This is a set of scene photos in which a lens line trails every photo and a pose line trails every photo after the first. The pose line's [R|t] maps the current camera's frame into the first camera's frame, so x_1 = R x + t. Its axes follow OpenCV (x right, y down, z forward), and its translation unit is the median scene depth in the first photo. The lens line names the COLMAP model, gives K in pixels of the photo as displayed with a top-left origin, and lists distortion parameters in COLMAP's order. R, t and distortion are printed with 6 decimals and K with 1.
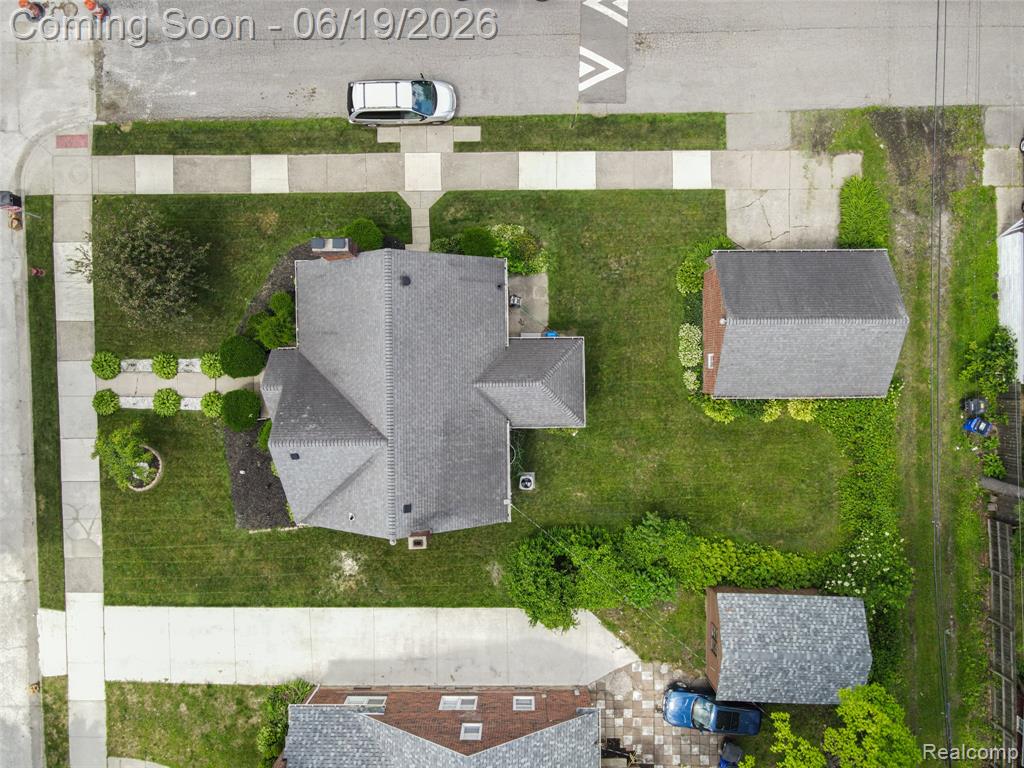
lens RADIAL K [[754.5, 0, 512.0], [0, 754.5, 384.0], [0, 0, 1]] dist [0.009029, 0.005766]
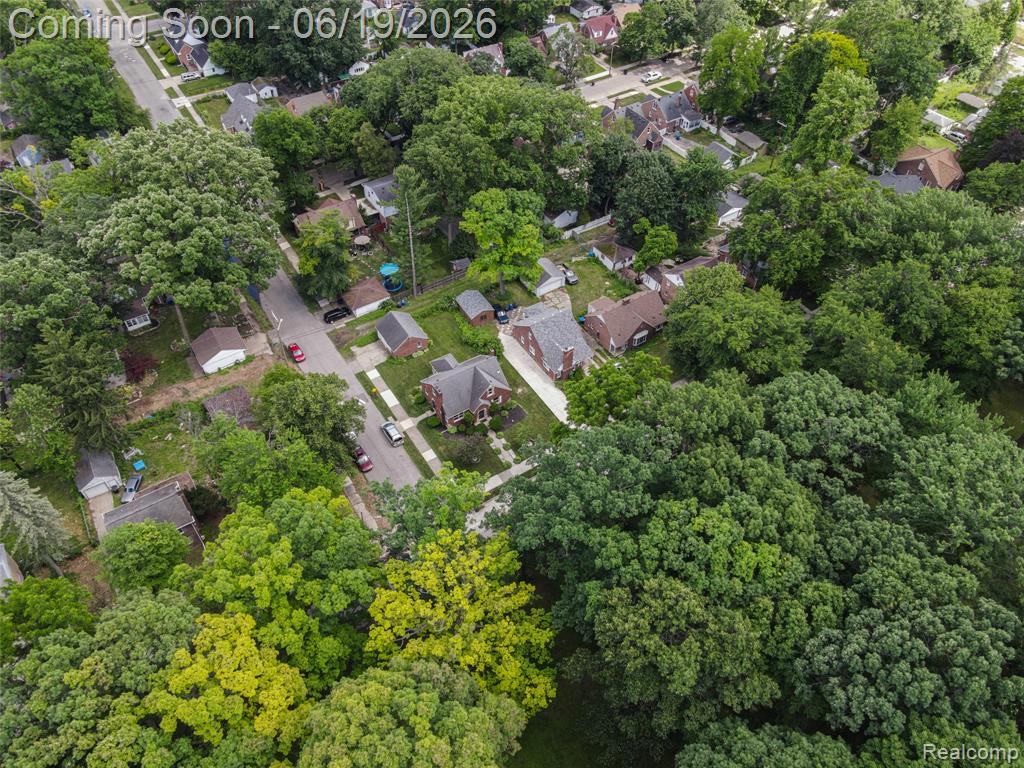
lens RADIAL K [[754.5, 0, 512.0], [0, 754.5, 384.0], [0, 0, 1]] dist [0.009029, 0.005766]
pose [[-0.525638, -0.611306, 0.591616, -2.215262], [0.850647, -0.386007, 0.356929, -1.006352], [0.010175, 0.690872, 0.722906, -1.510159]]
